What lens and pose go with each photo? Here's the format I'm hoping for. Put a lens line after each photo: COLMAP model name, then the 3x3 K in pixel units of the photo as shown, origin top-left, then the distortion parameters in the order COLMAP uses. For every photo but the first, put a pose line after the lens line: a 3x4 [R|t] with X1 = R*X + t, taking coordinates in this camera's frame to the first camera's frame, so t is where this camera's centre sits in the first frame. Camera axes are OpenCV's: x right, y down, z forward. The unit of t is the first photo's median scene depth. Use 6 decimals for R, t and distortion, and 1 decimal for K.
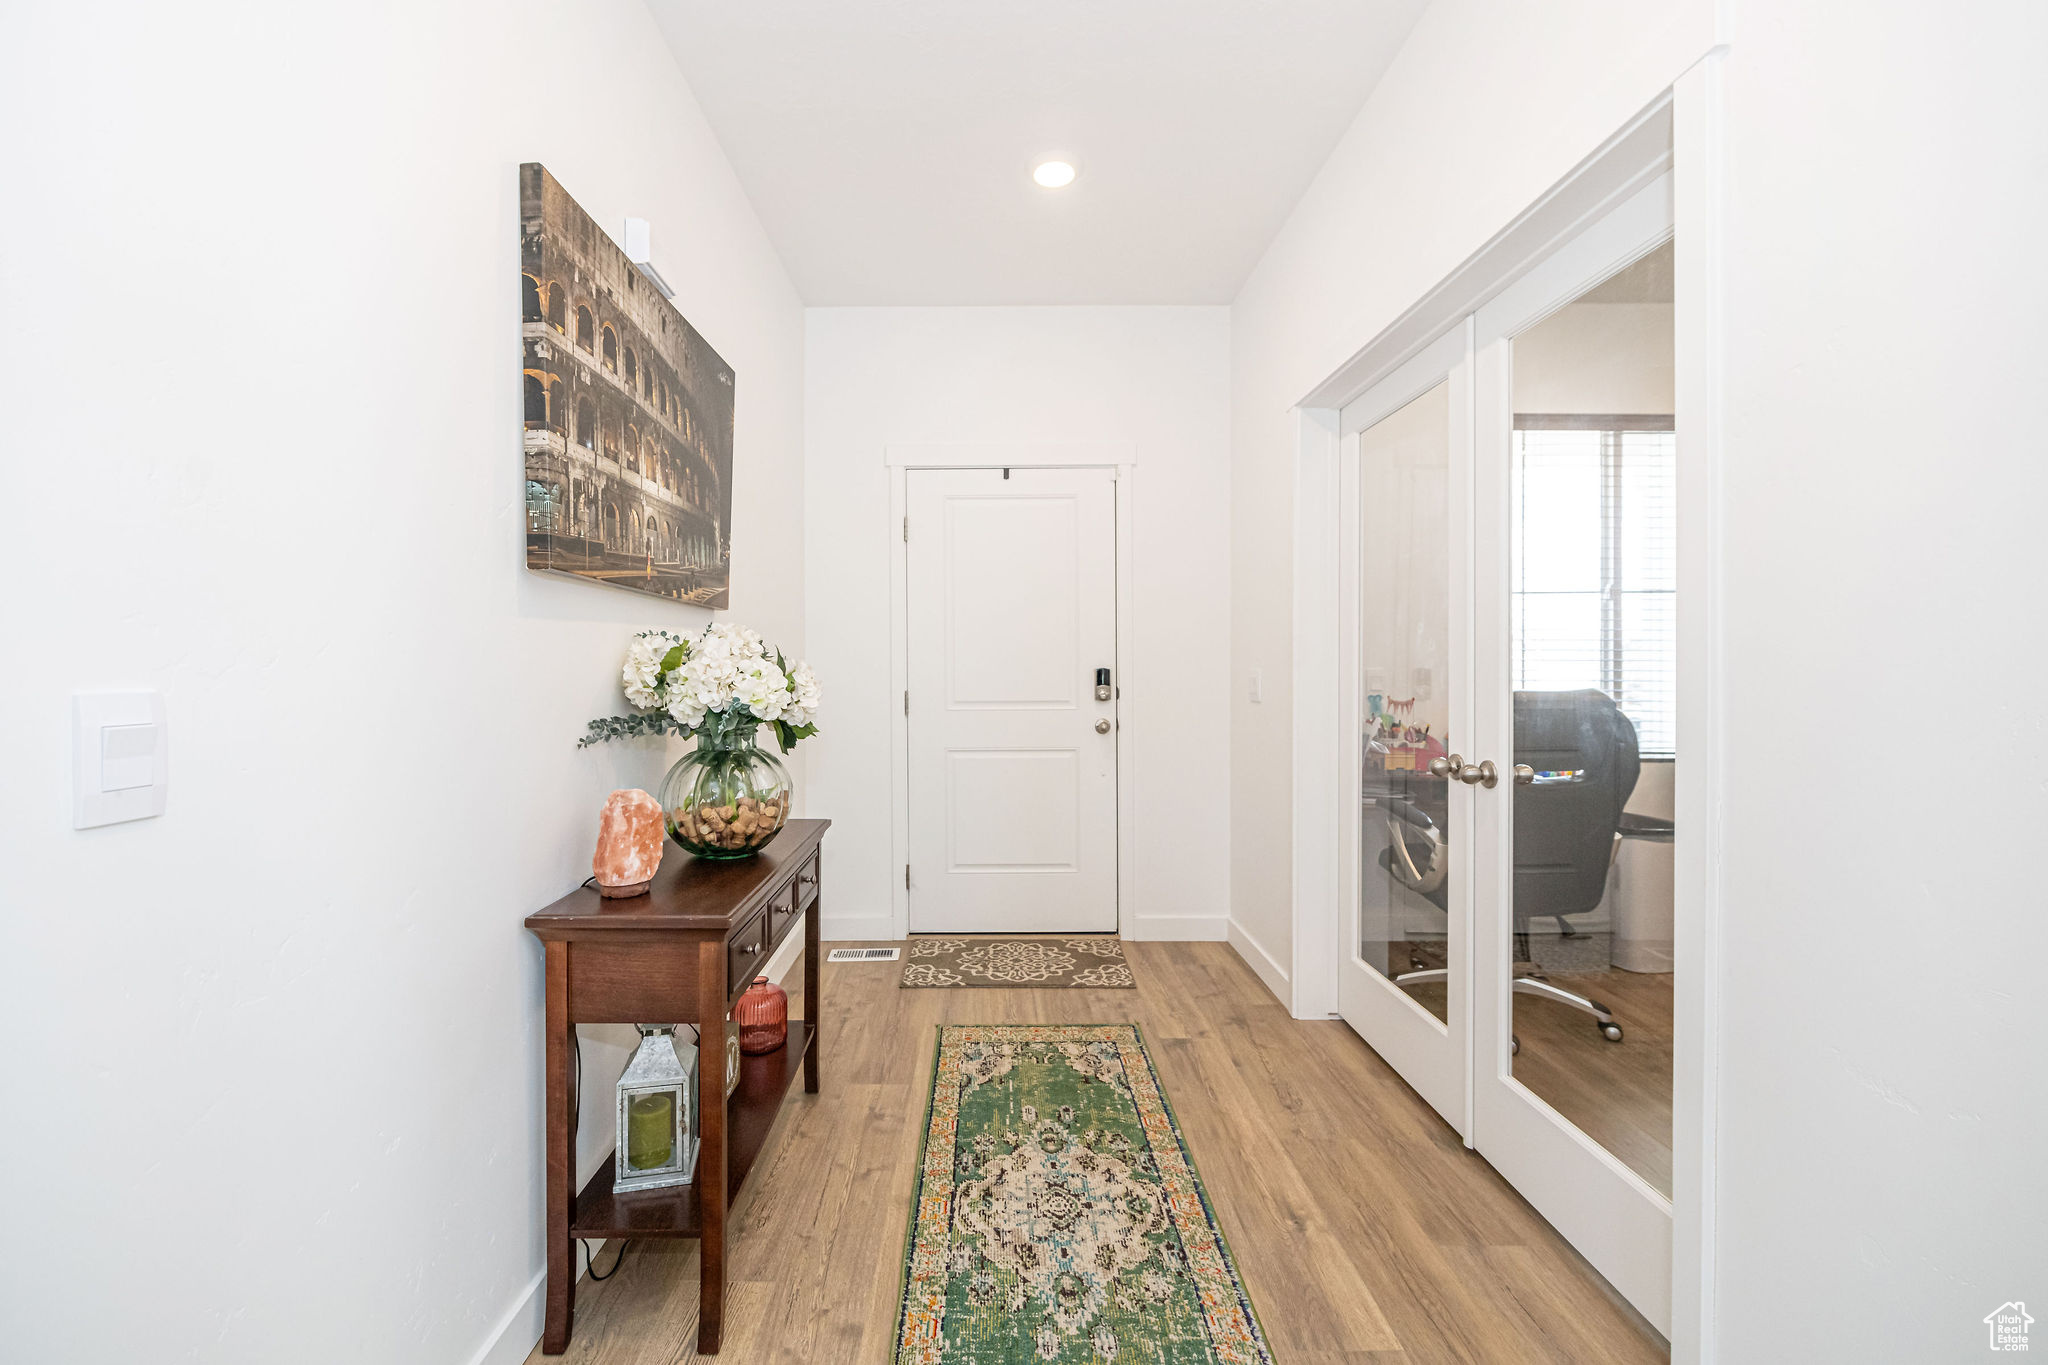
lens RADIAL K [[853.9, 0, 1022.6], [0, 853.9, 663.0], [0, 0, 1]] dist [-0.000617, -0.003540]
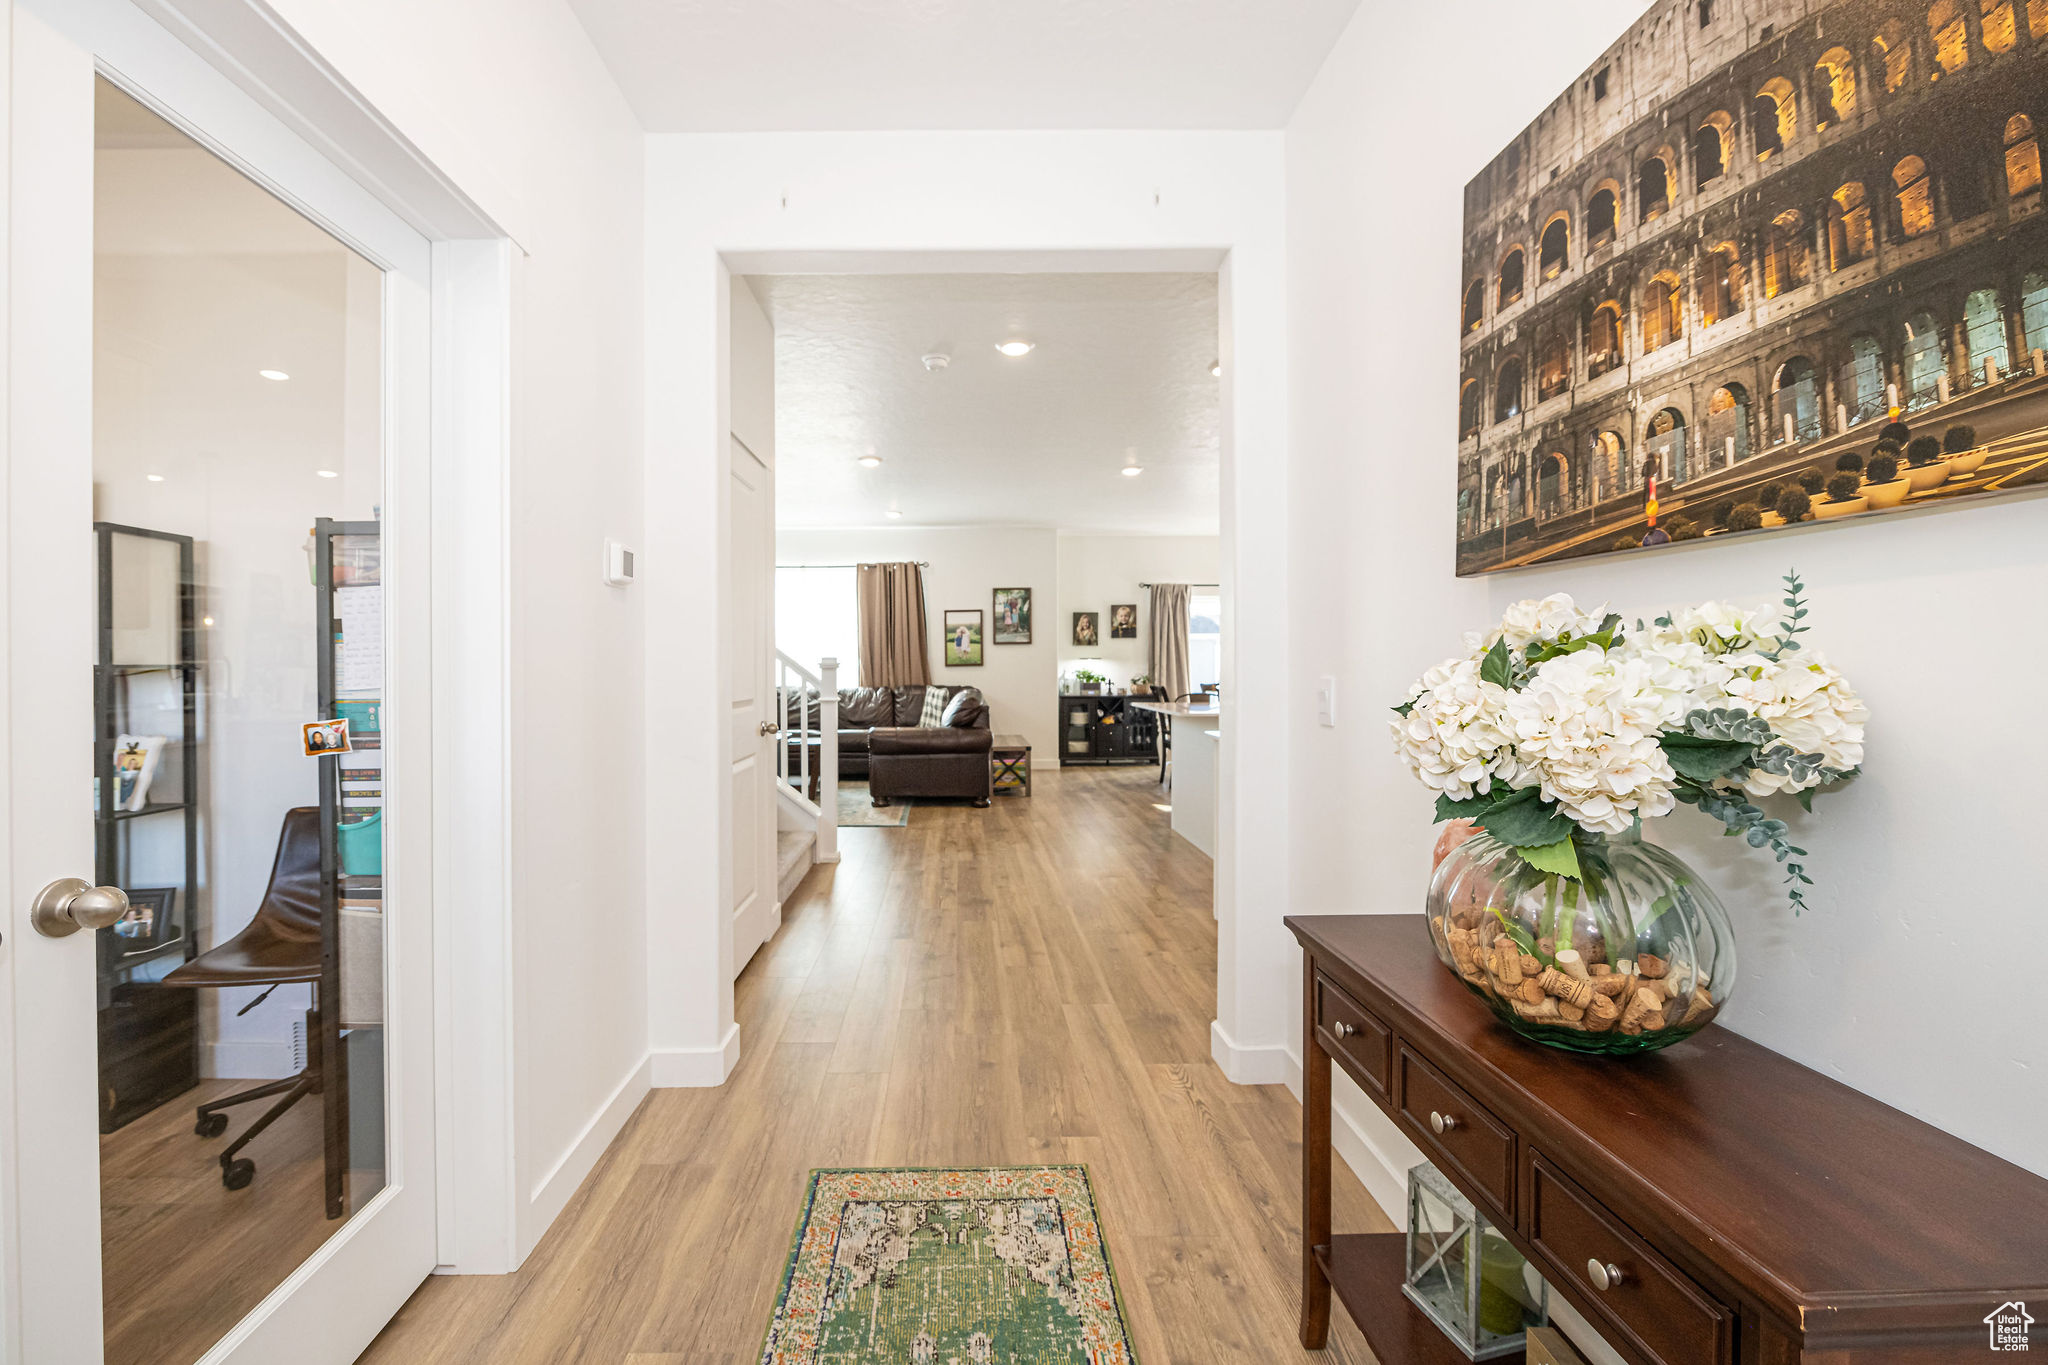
lens RADIAL K [[853.9, 0, 1022.6], [0, 853.9, 663.0], [0, 0, 1]] dist [-0.000617, -0.003540]
pose [[-0.999168, 0.006817, -0.040209, 0.013156], [0.006931, 0.999972, -0.002694, -0.007314], [0.040190, -0.002971, -0.999188, 1.877150]]
